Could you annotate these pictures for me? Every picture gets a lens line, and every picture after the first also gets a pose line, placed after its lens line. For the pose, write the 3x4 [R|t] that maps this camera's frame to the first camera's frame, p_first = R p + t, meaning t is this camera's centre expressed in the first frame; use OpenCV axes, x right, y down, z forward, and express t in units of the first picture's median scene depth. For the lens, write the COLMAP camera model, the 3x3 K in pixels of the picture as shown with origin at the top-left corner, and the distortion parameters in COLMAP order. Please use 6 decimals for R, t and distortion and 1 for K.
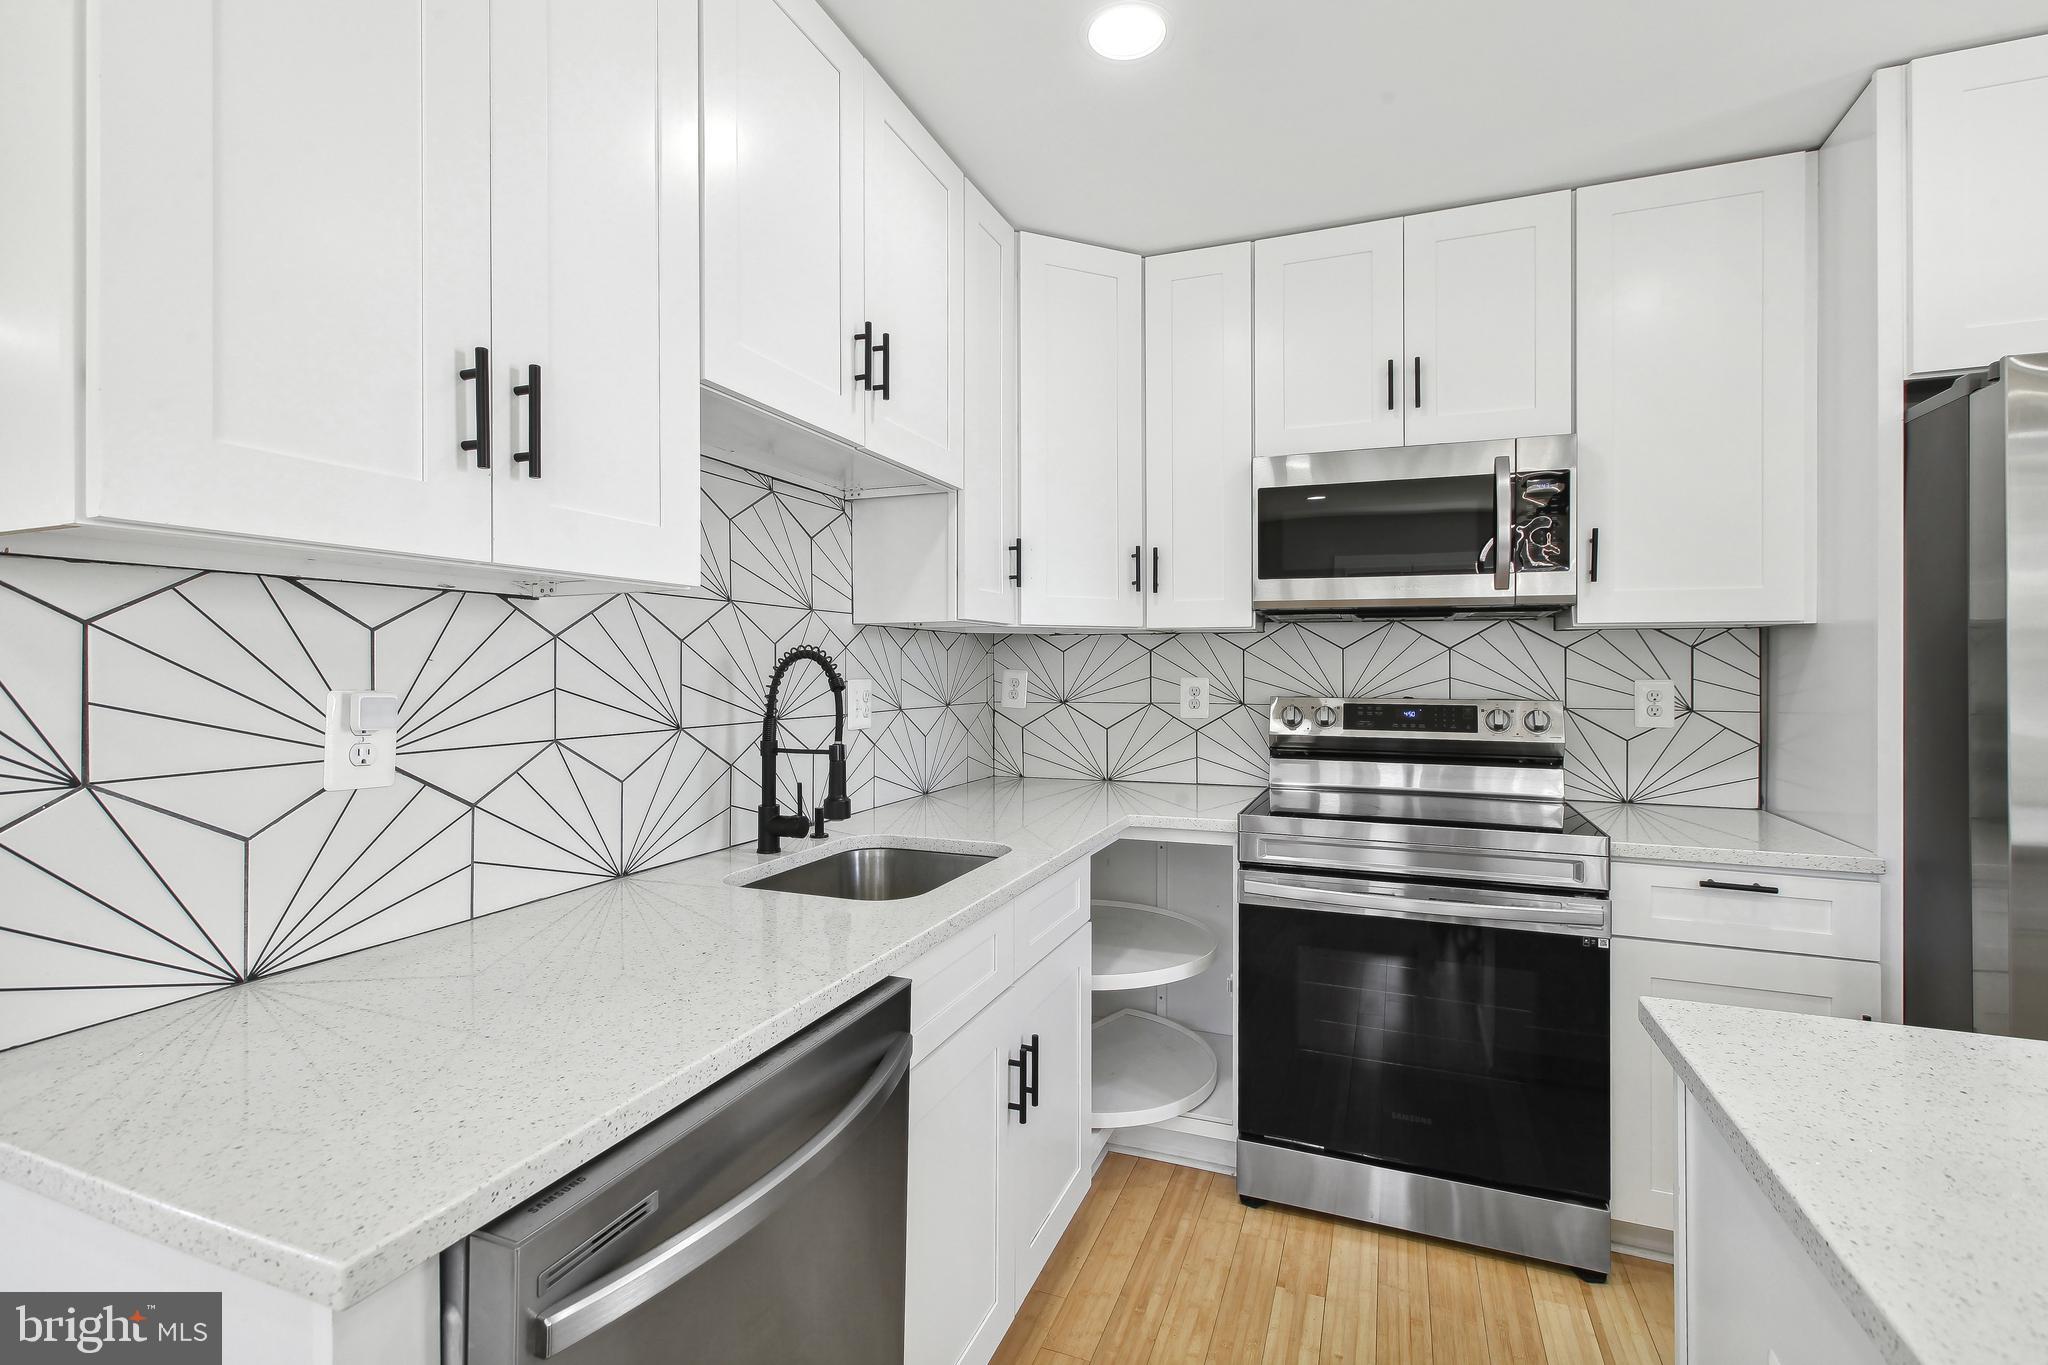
lens RADIAL K [[922.9, 0, 1026.8], [0, 922.9, 659.3], [0, 0, 1]] dist [-0.018364, 0.016527]
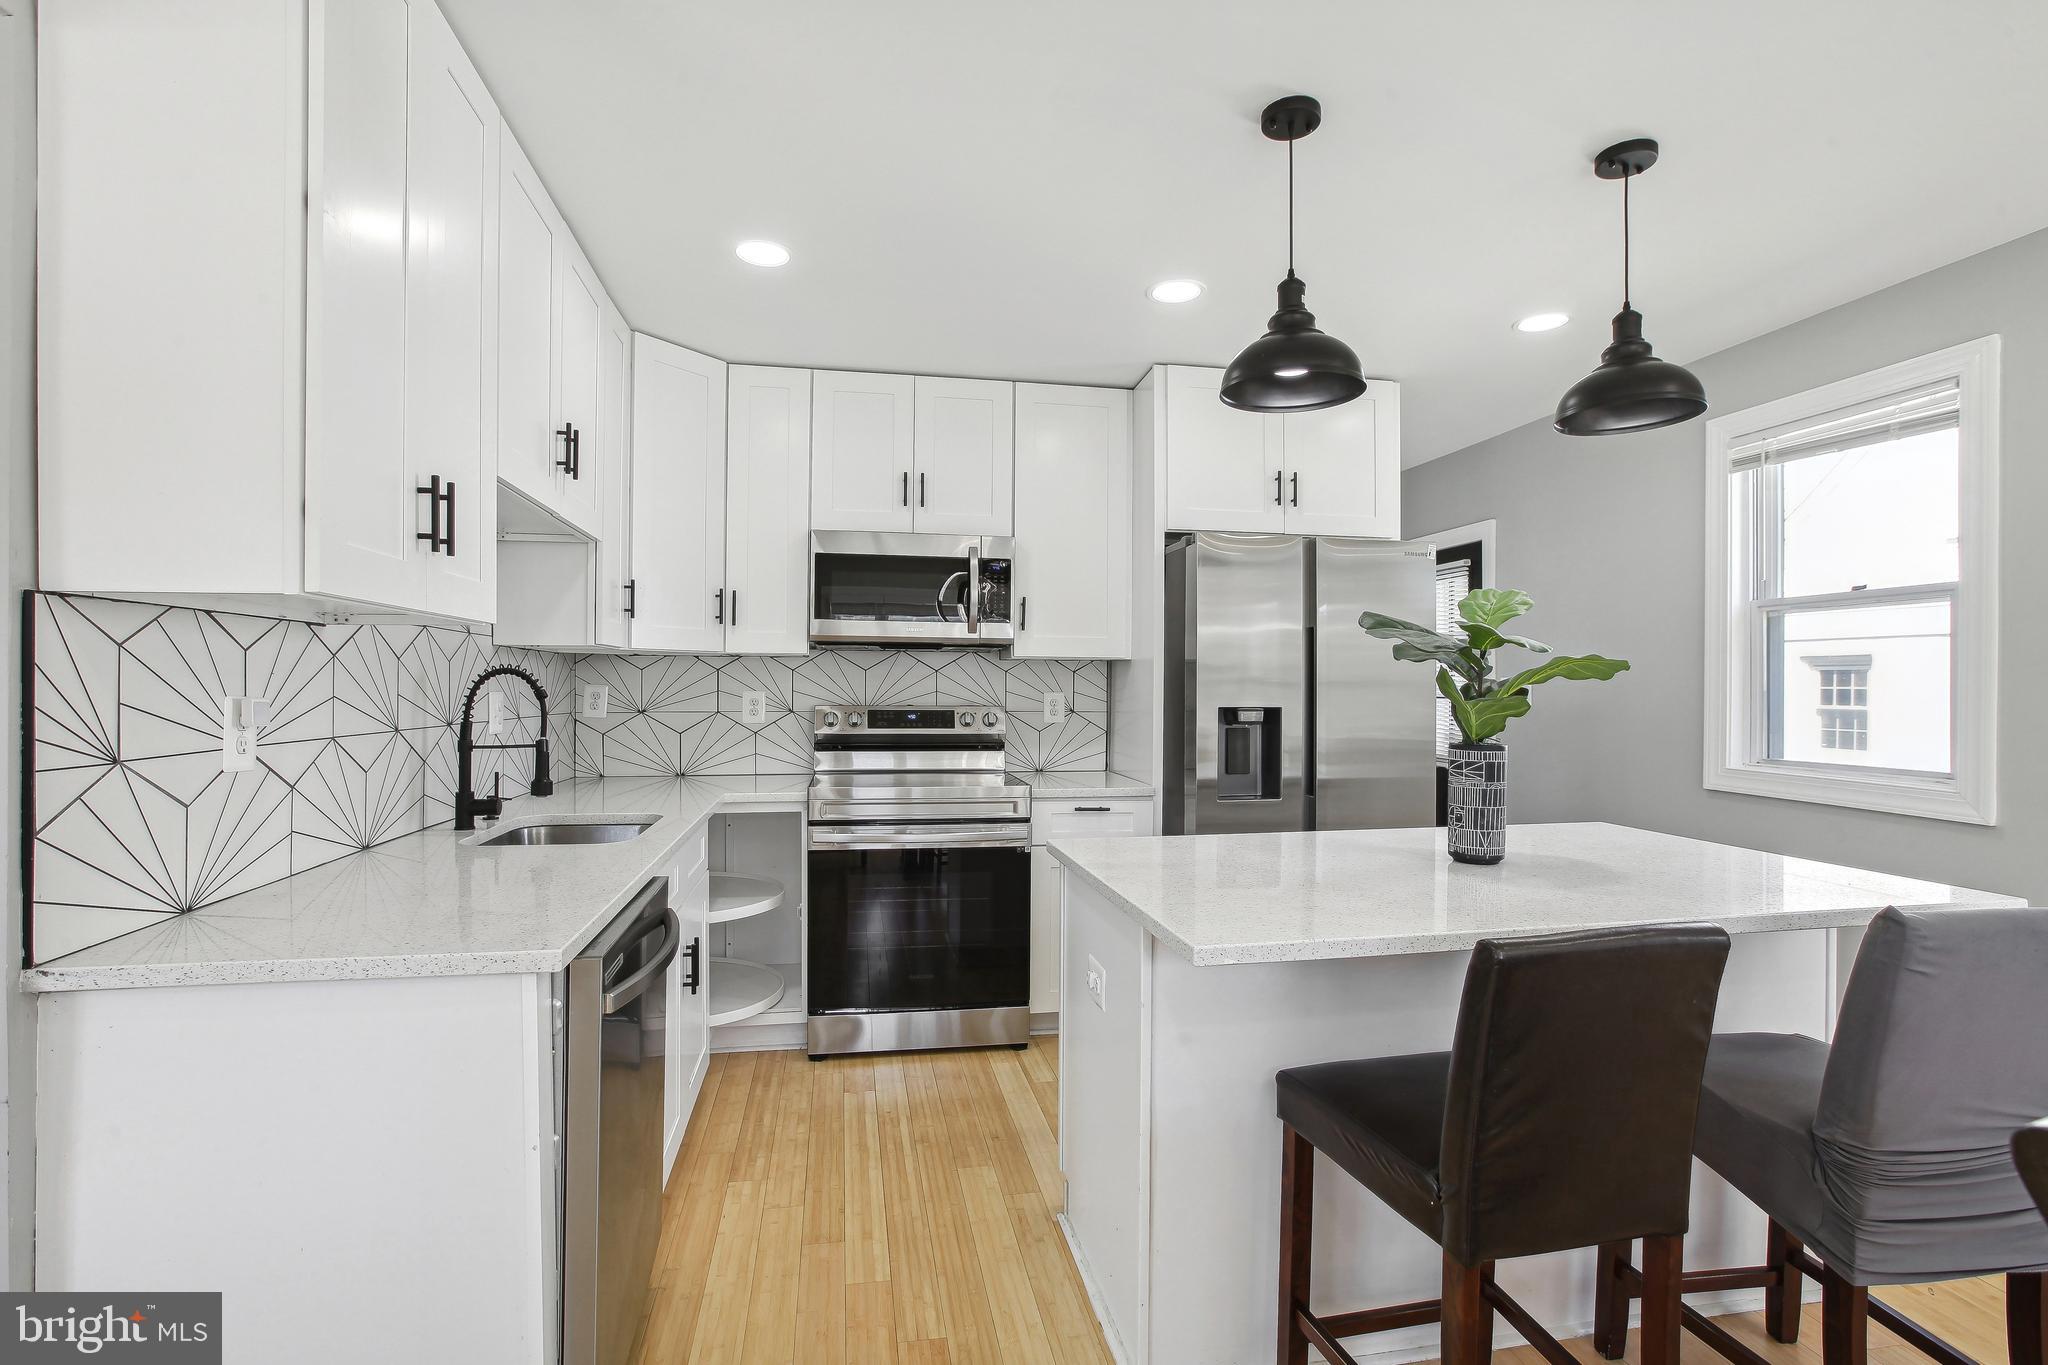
lens RADIAL K [[973.4, 0, 1024.0], [0, 973.4, 682.5], [0, 0, 1]] dist [-0.001375, -0.000089]
pose [[0.842733, 0.005341, 0.538305, -0.281855], [-0.008648, 0.999956, 0.003618, -0.000423], [-0.538262, -0.007704, 0.842742, -0.412575]]
